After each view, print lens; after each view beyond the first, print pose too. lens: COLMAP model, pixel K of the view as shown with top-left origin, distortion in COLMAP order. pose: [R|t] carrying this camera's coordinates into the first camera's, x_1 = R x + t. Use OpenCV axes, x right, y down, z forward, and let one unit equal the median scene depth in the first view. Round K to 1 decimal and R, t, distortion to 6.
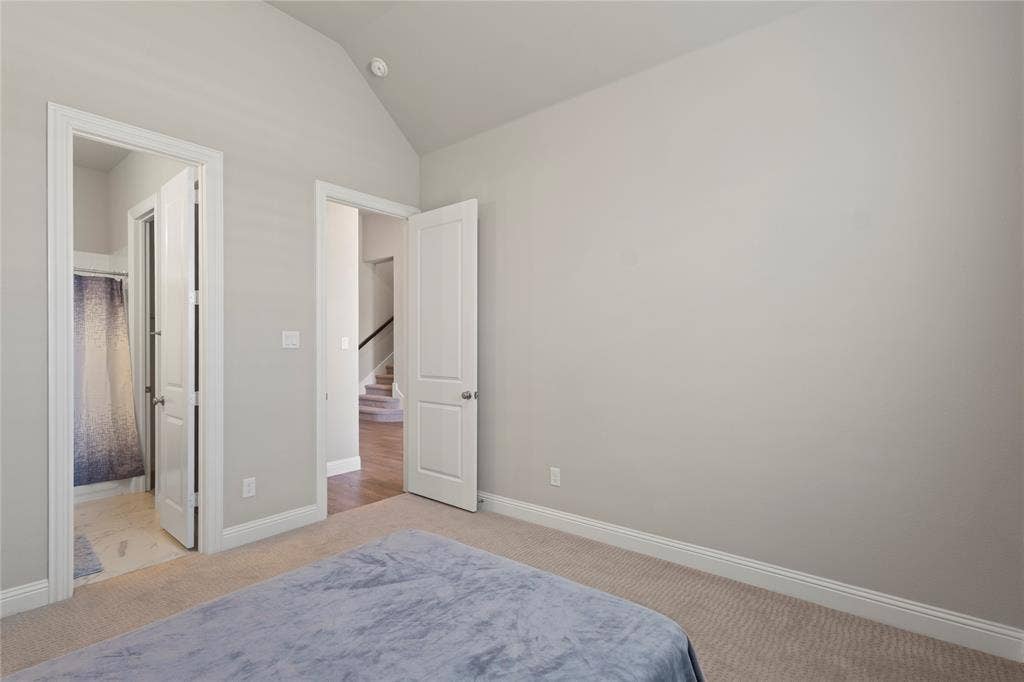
lens RADIAL K [[485.1, 0, 515.4], [0, 485.1, 348.5], [0, 0, 1]] dist [-0.001744, -0.000974]
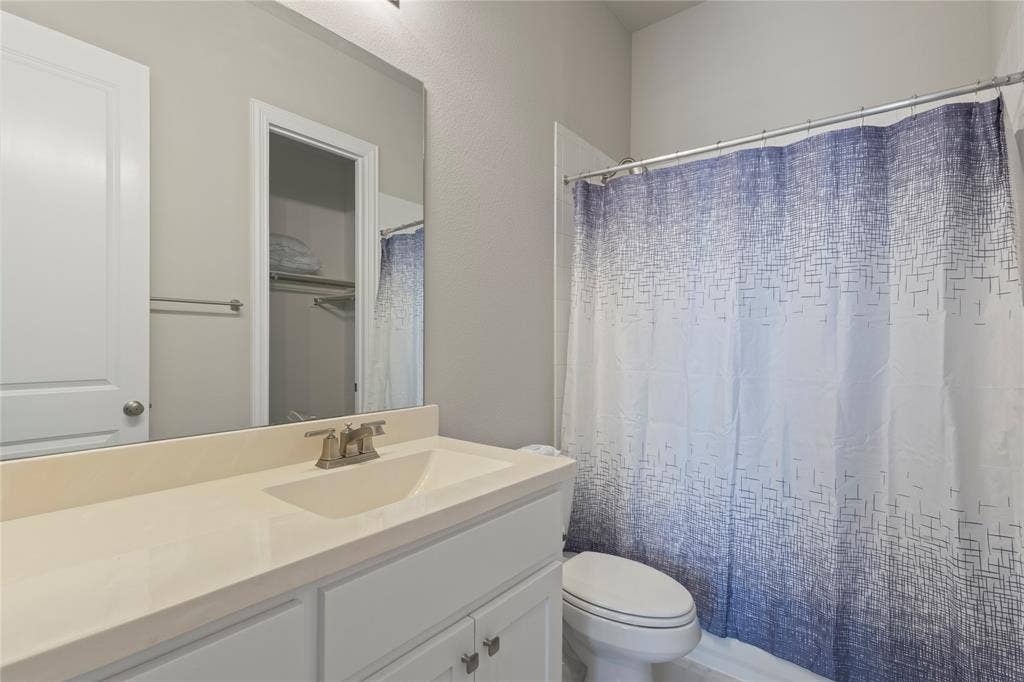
lens RADIAL K [[485.1, 0, 494.3], [0, 485.1, 341.5], [0, 0, 1]] dist [-0.001744, -0.000974]
pose [[0.008756, 0.006191, -0.999942, -0.514186], [-0.002271, 0.999978, 0.006171, 0.014190], [0.999959, 0.002217, 0.008770, 0.685039]]
